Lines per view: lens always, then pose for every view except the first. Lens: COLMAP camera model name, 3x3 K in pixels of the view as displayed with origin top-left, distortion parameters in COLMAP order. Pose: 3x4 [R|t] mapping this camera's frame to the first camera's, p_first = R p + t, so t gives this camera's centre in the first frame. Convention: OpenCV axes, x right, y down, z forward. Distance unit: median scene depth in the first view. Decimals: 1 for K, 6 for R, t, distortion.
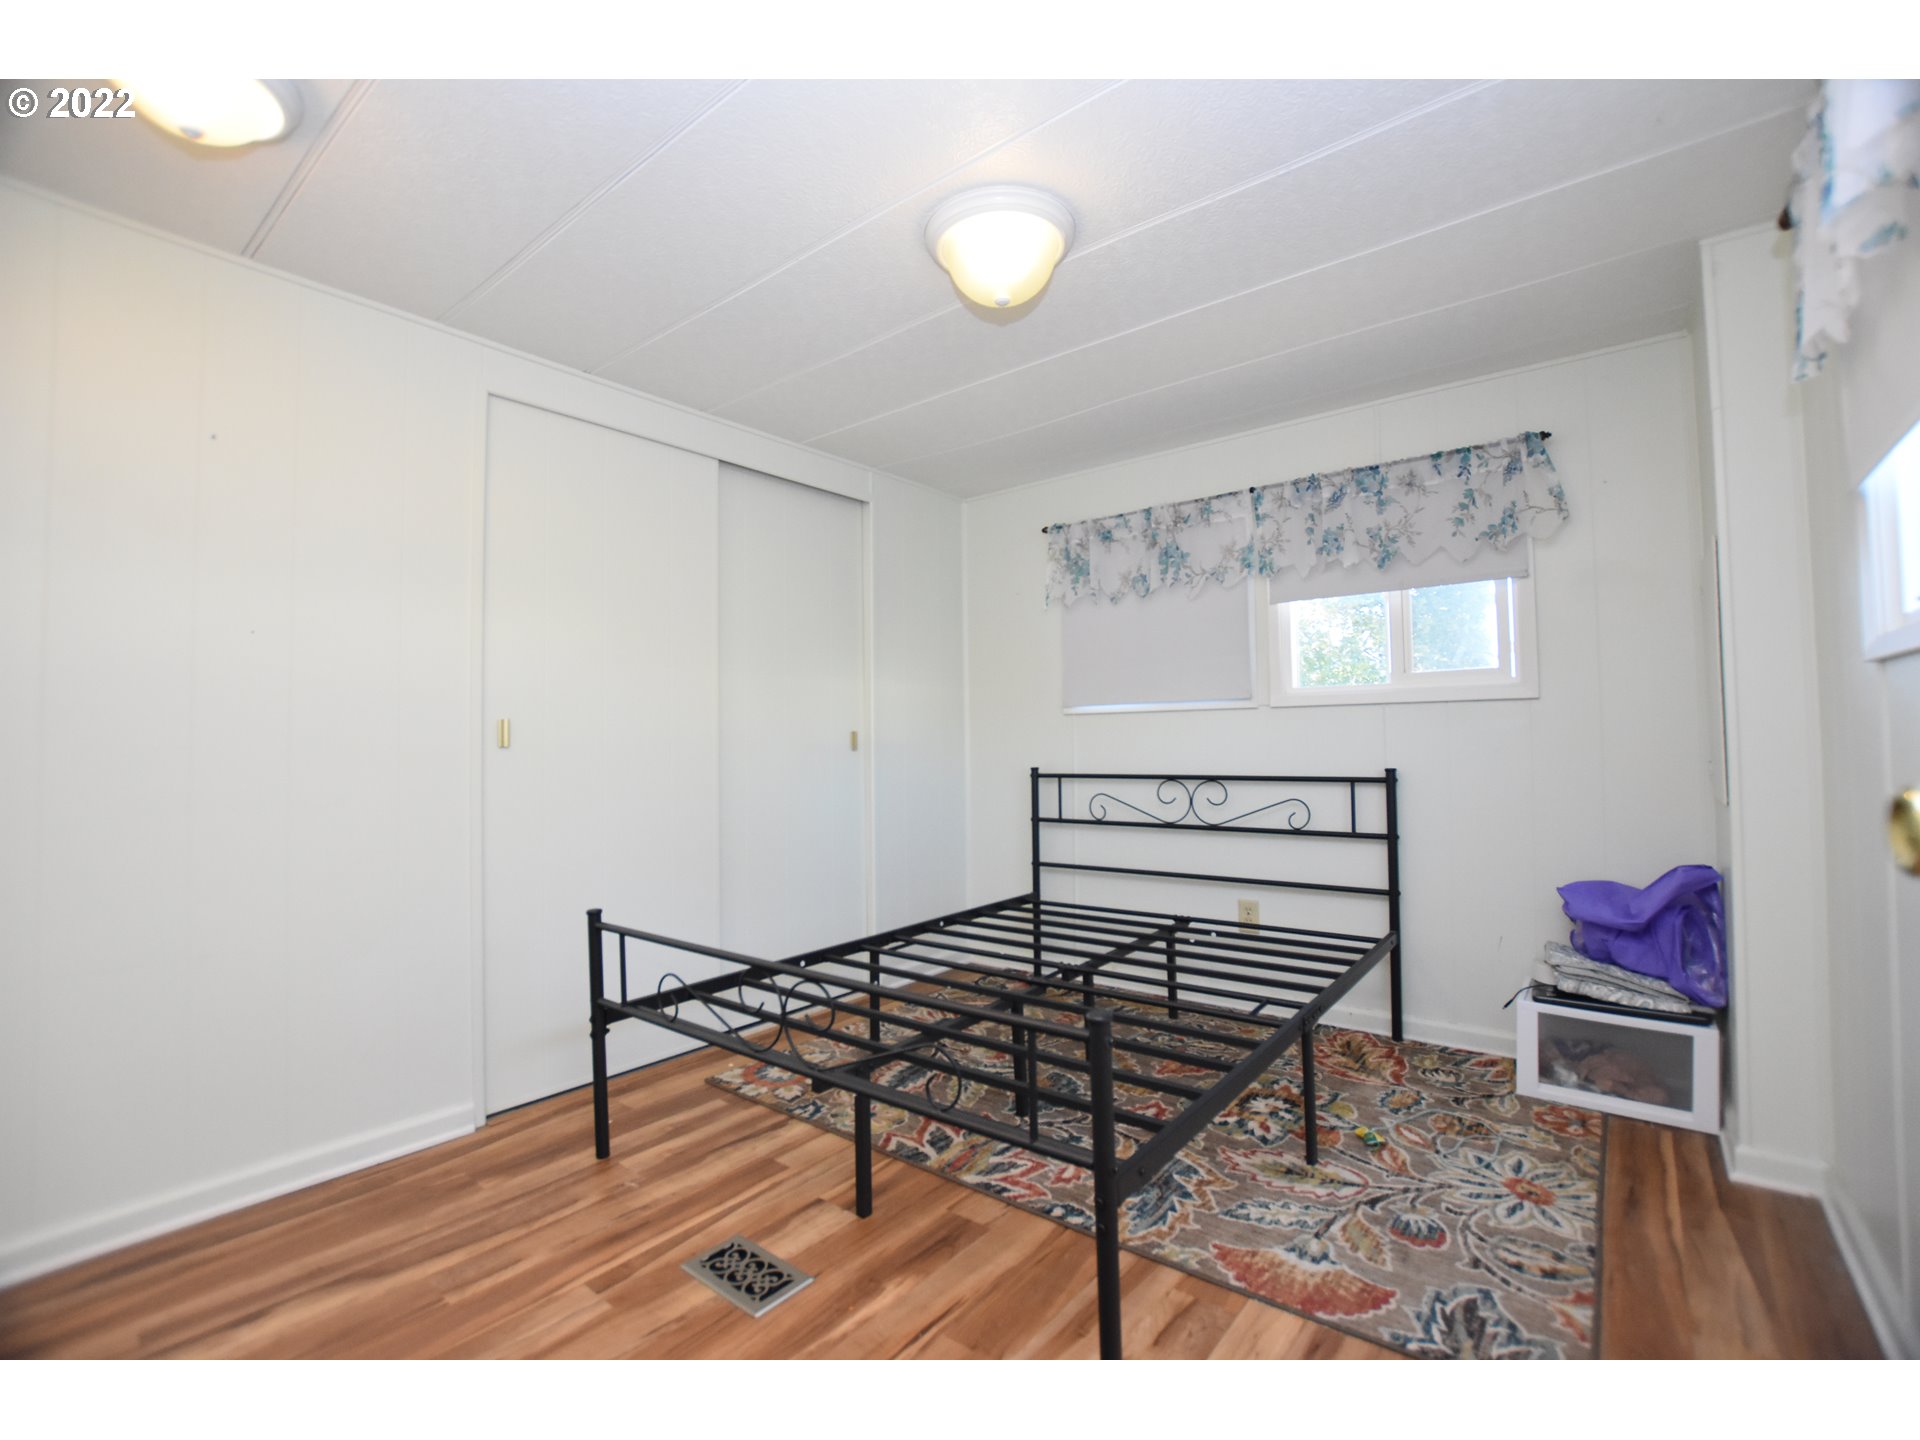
lens RADIAL K [[846.7, 0, 966.0], [0, 846.7, 717.0], [0, 0, 1]] dist [-0.035948, 0.003549]
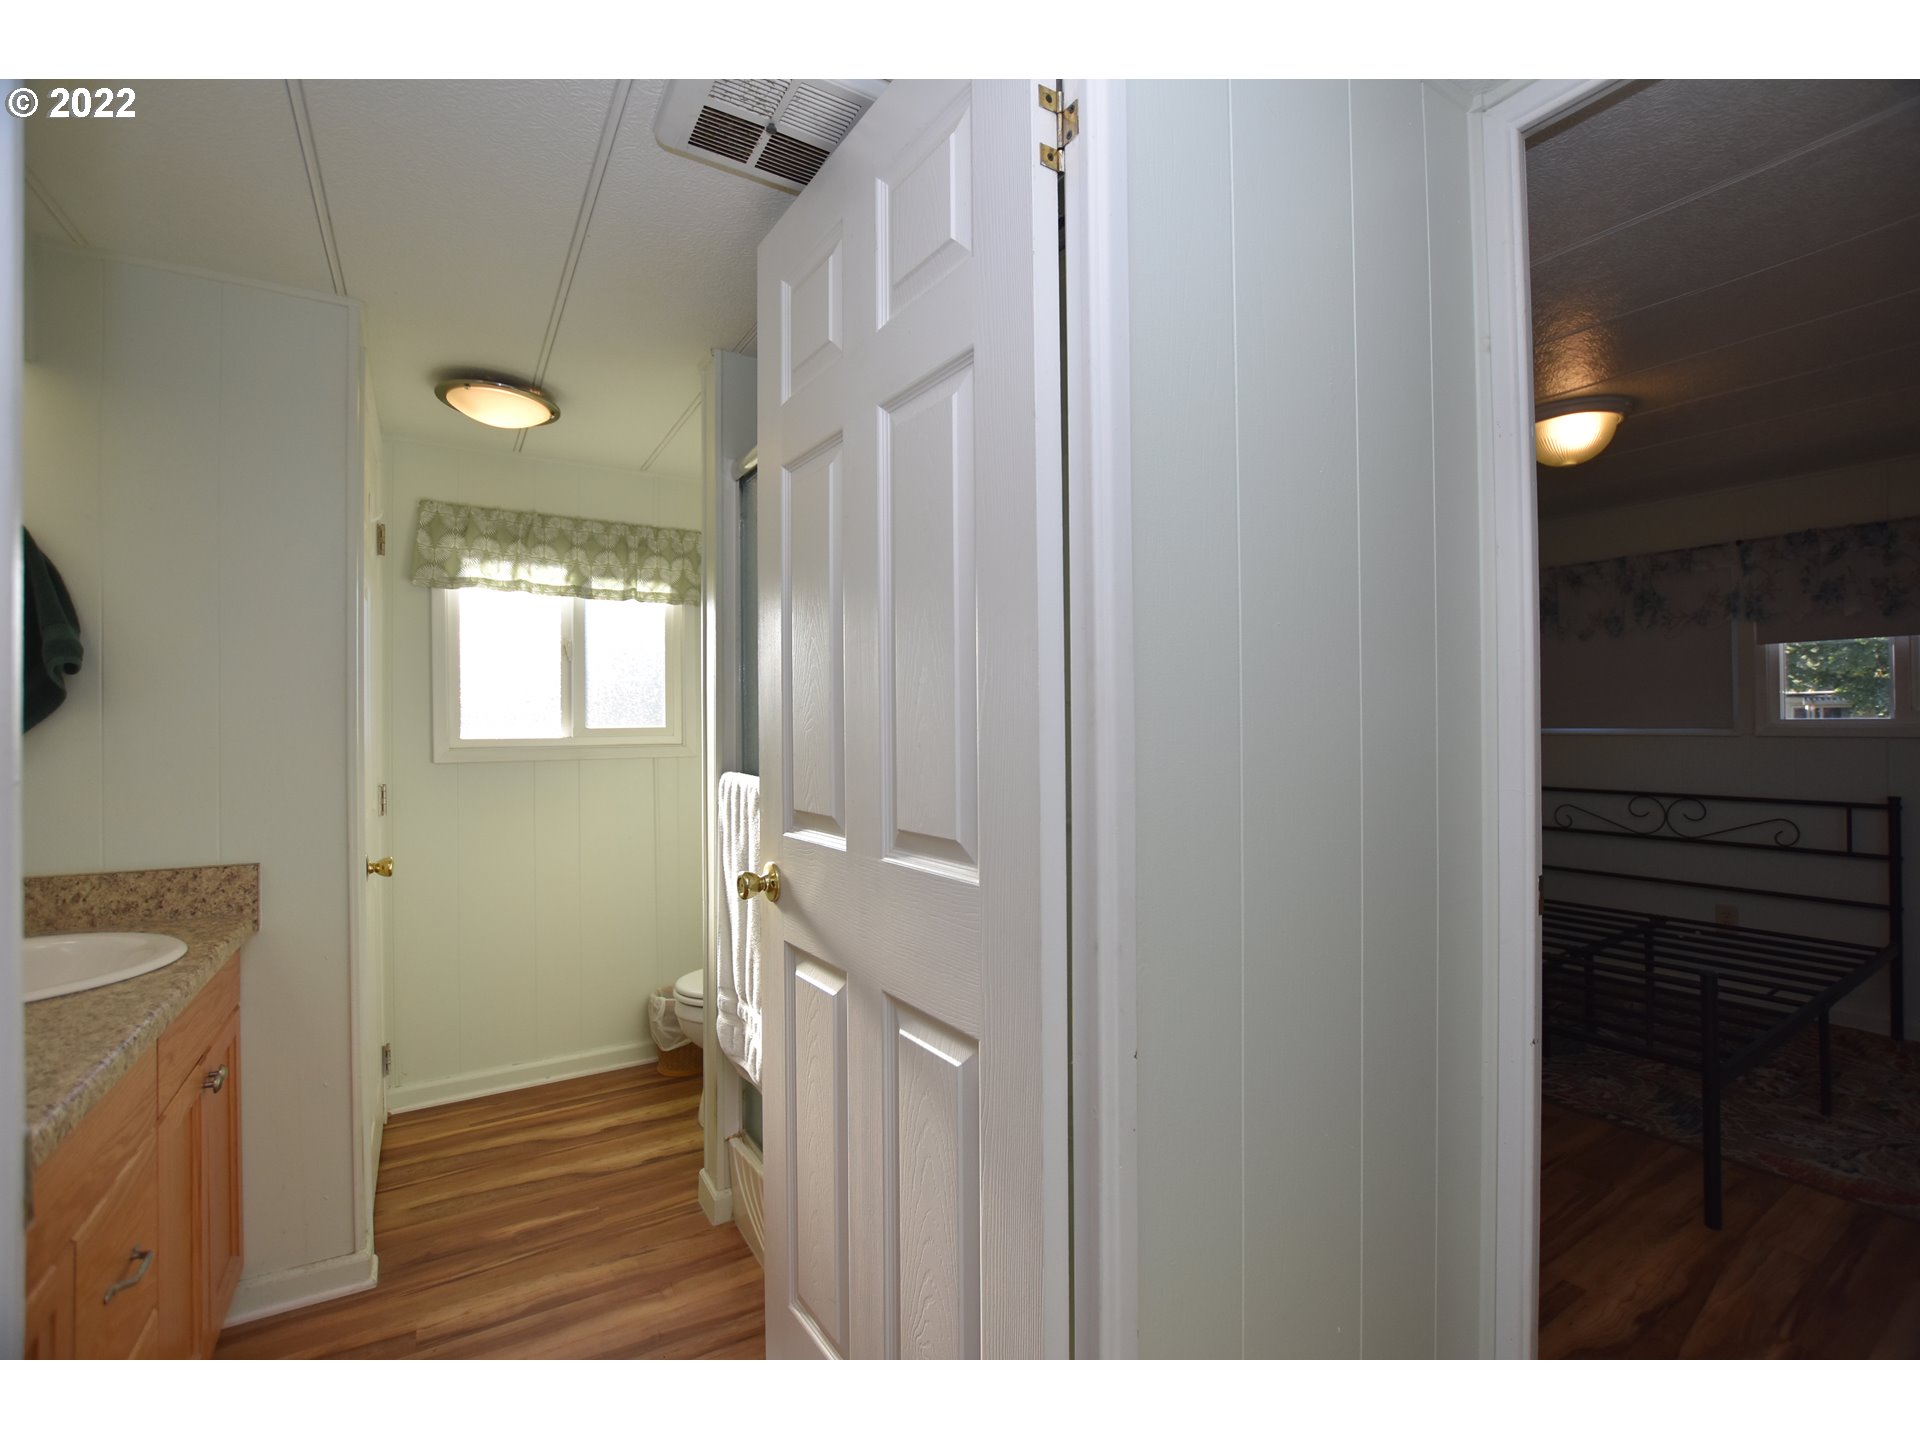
lens RADIAL K [[845.4, 0, 967.1], [0, 845.4, 717.0], [0, 0, 1]] dist [-0.034942, 0.005857]
pose [[0.942955, 0.000802, -0.332920, -0.285131], [0.009424, 0.999532, 0.029102, -0.084926], [0.332788, -0.030579, 0.942506, -0.412012]]
